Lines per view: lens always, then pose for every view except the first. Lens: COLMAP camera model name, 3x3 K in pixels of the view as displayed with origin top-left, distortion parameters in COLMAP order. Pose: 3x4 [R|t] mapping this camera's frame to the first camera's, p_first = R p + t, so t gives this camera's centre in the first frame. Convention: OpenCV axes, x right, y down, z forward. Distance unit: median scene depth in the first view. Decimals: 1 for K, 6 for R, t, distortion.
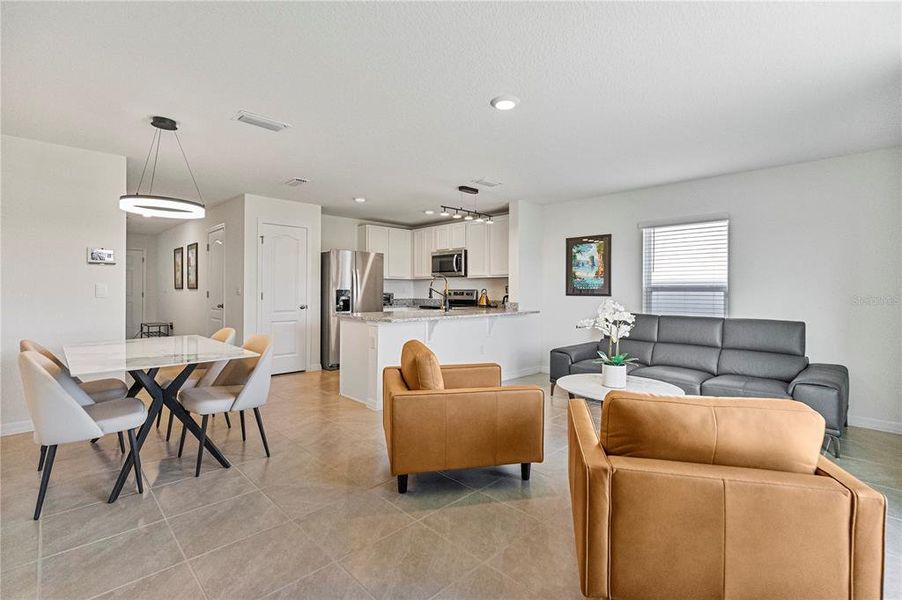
lens RADIAL K [[415.3, 0, 454.5], [0, 415.3, 295.3], [0, 0, 1]] dist [0.002975, 0.000247]
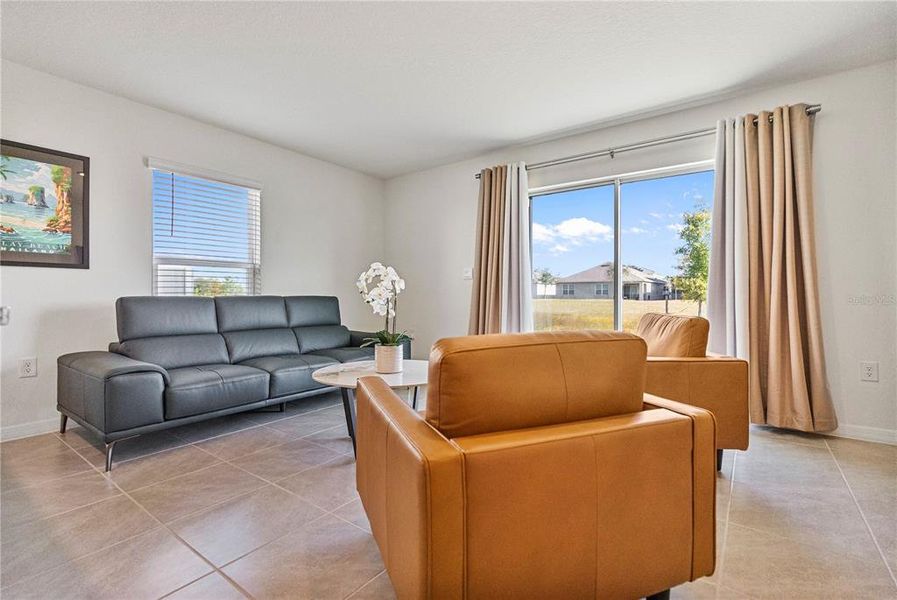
lens RADIAL K [[413.0, 0, 452.0], [0, 413.0, 295.4], [0, 0, 1]] dist [0.002975, 0.000247]
pose [[-0.161941, -0.005820, 0.986783, -0.238345], [0.009231, 0.999930, 0.007412, 0.035910], [-0.986757, 0.010309, -0.161876, 0.569070]]
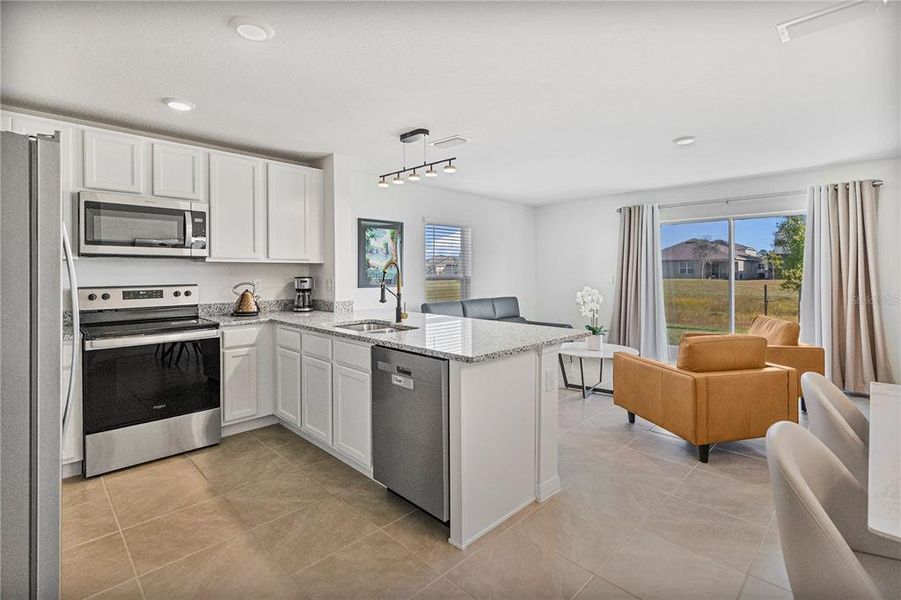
lens RADIAL K [[422.7, 0, 450.8], [0, 422.7, 273.0], [0, 0, 1]] dist [0.002054, 0.000052]
pose [[-0.008525, -0.006784, 0.999941, -0.575836], [0.014787, 0.999867, 0.006910, -0.031997], [-0.999854, 0.014845, -0.008424, 0.839229]]
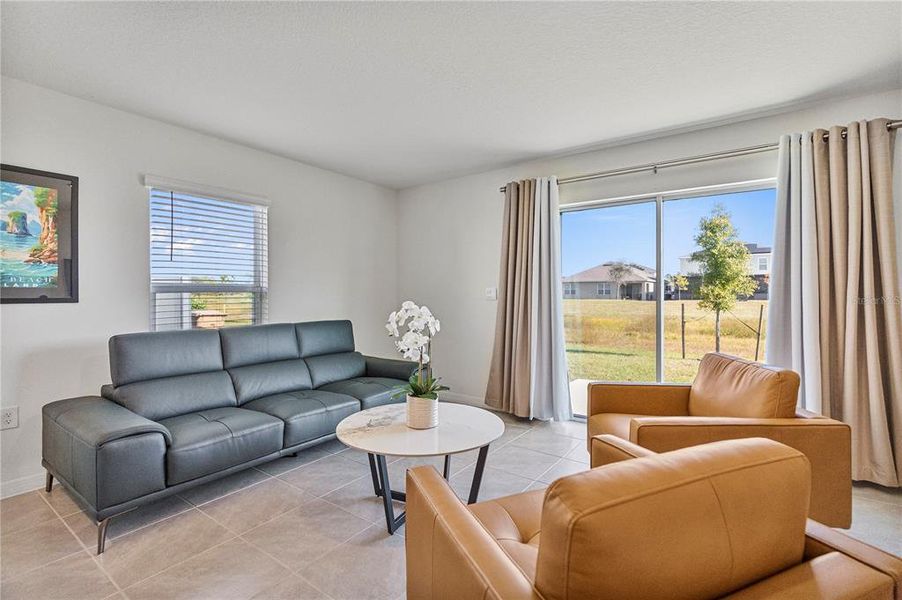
lens RADIAL K [[416.8, 0, 453.7], [0, 416.8, 294.8], [0, 0, 1]] dist [0.004014, 0.000318]
pose [[-0.169739, -0.008247, 0.985454, -0.180601], [0.010980, 0.999887, 0.010259, -0.006917], [-0.985428, 0.012562, -0.169630, 0.601651]]
